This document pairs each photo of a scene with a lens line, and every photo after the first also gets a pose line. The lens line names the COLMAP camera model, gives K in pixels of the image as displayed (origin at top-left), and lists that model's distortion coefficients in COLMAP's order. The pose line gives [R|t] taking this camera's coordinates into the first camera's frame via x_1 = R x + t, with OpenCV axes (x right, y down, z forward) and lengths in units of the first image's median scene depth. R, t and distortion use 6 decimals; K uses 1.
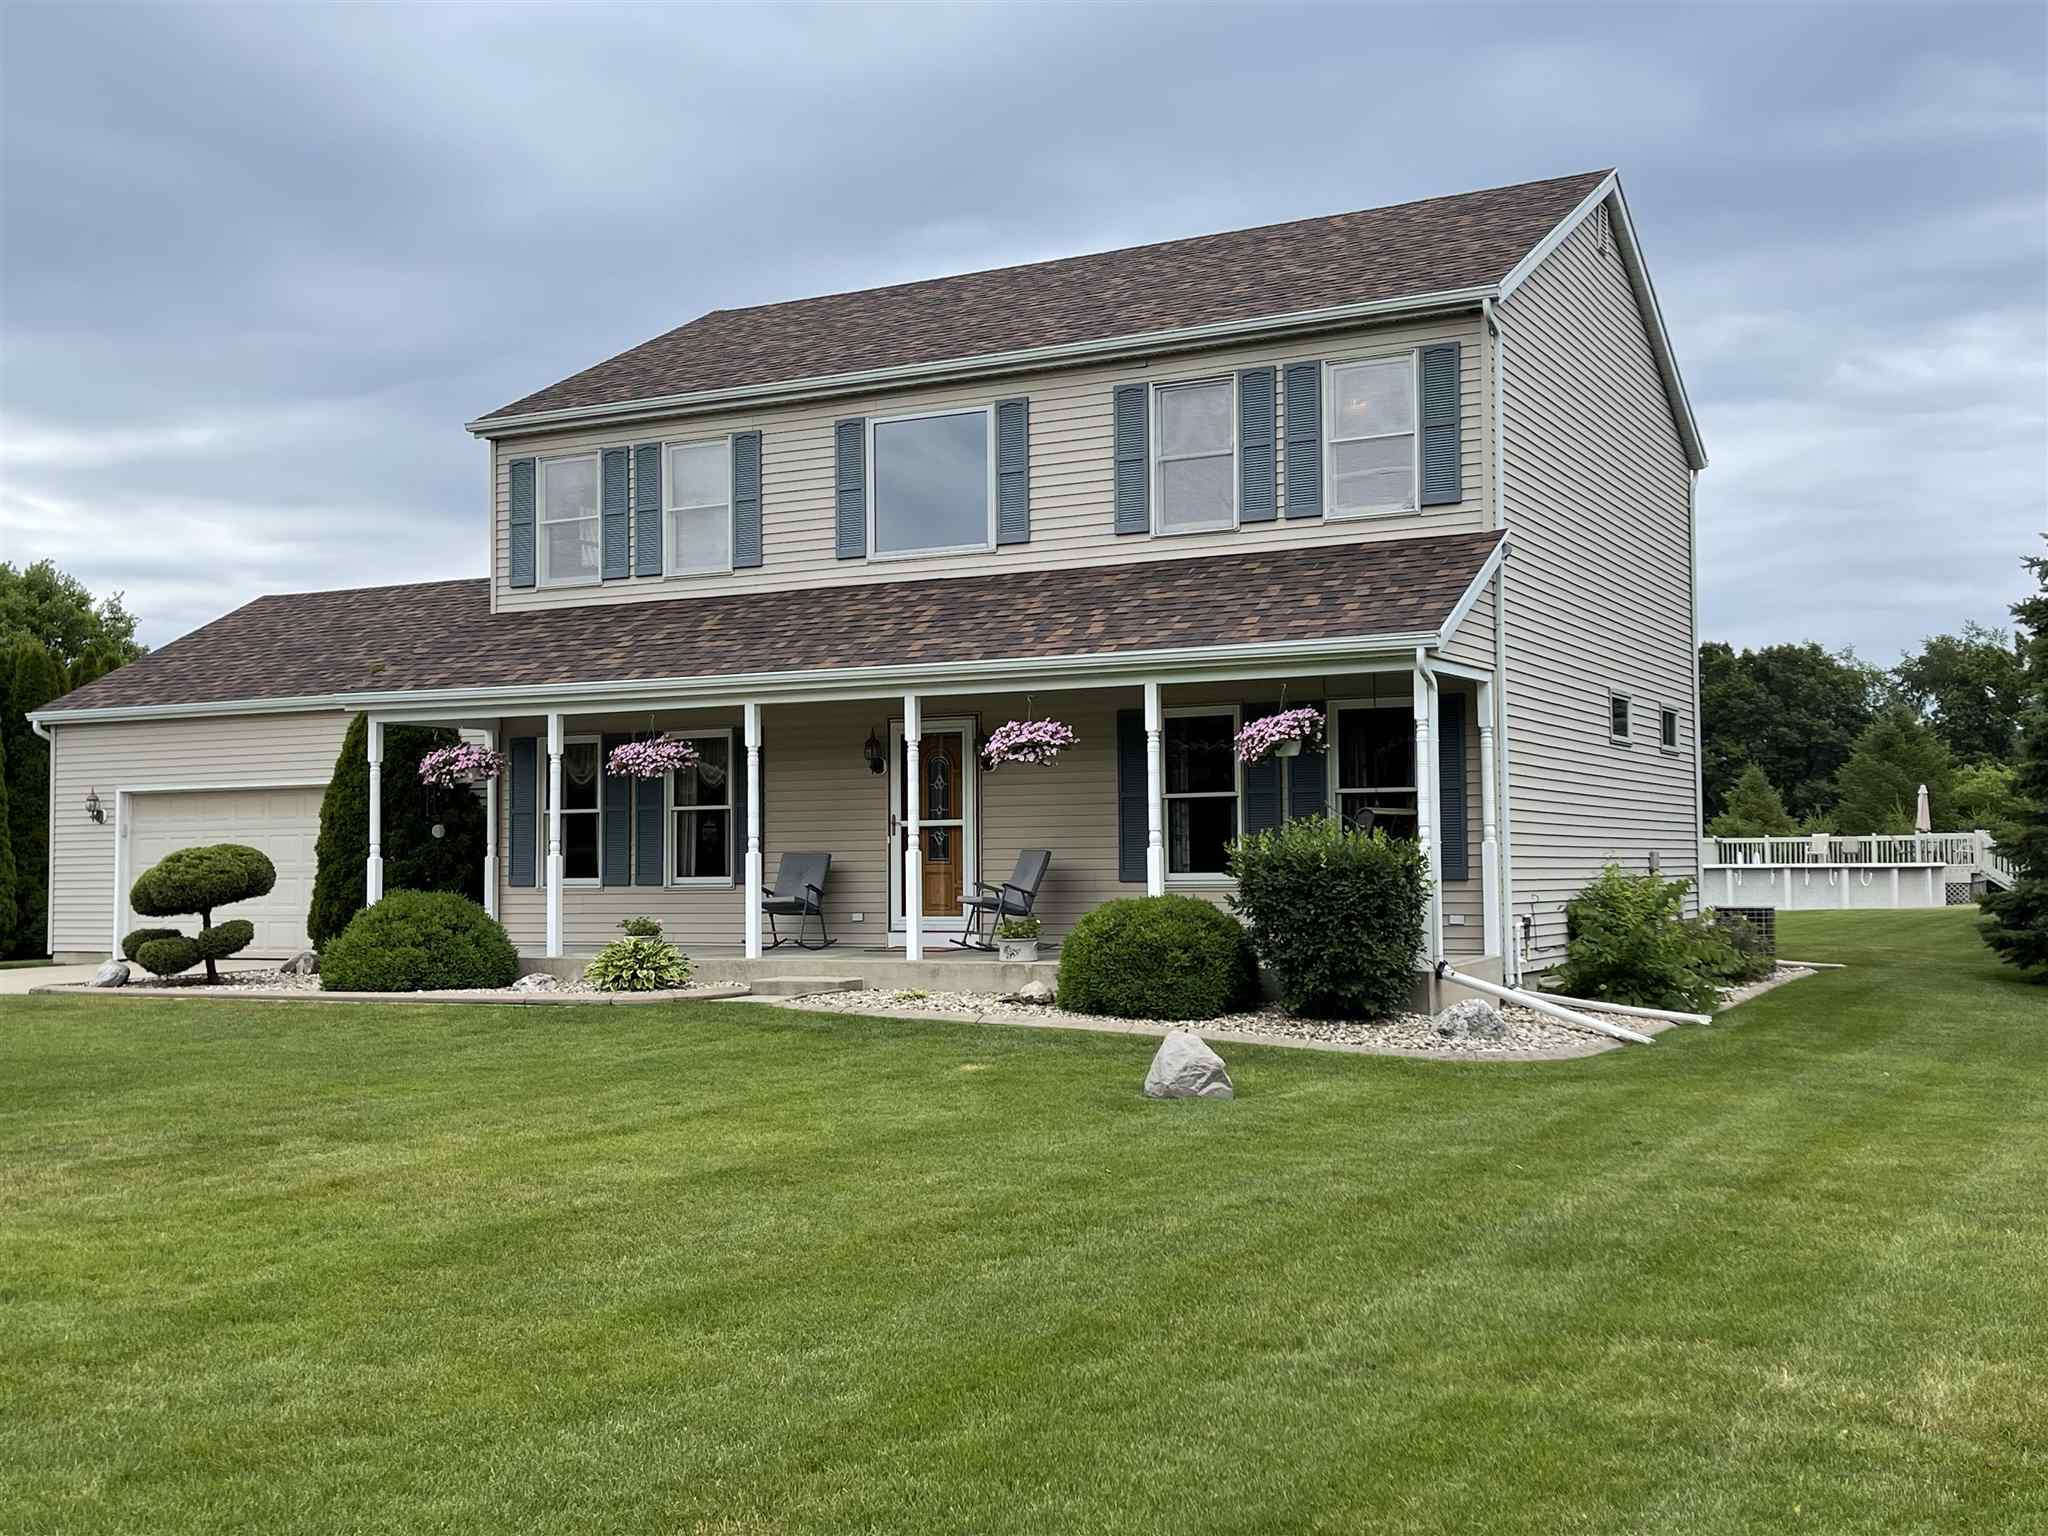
lens RADIAL K [[2169.2, 0, 1024.0], [0, 2169.2, 768.0], [0, 0, 1]] dist [0.109840, -0.000869]
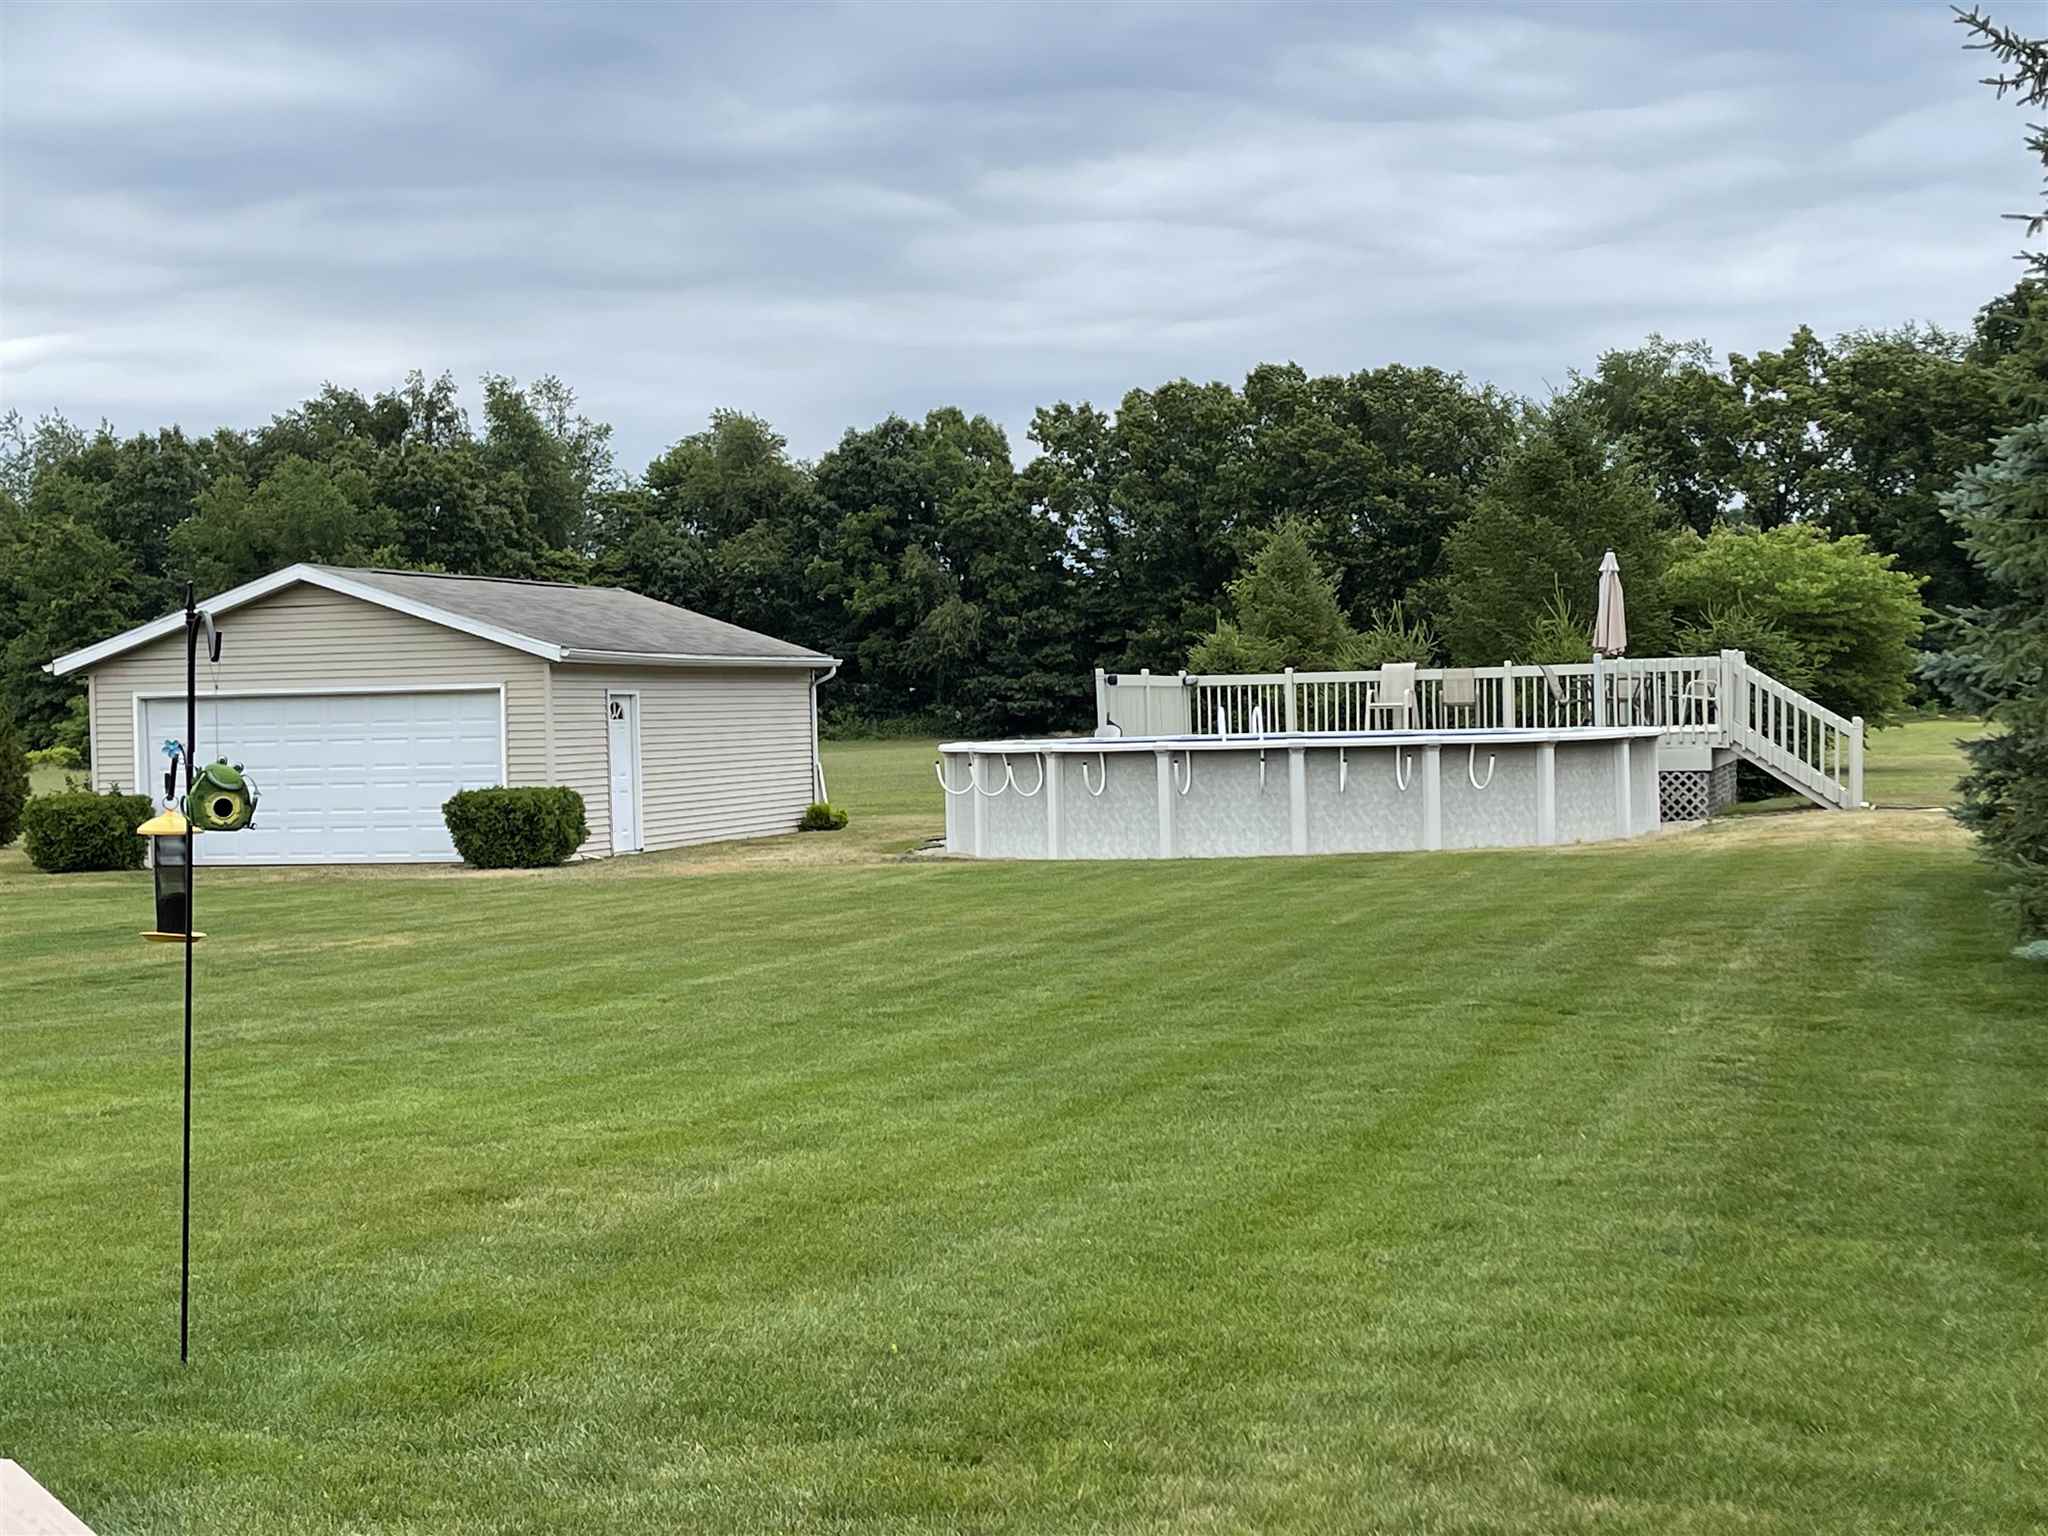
lens RADIAL K [[3098.3, 0, 1024.0], [0, 3098.3, 768.0], [0, 0, 1]] dist [0.232732, 0.013300]
pose [[0.978471, -0.015213, 0.205823, 0.155454], [0.003122, 0.998256, 0.058944, 0.013568], [-0.206361, -0.057033, 0.976812, 0.392861]]
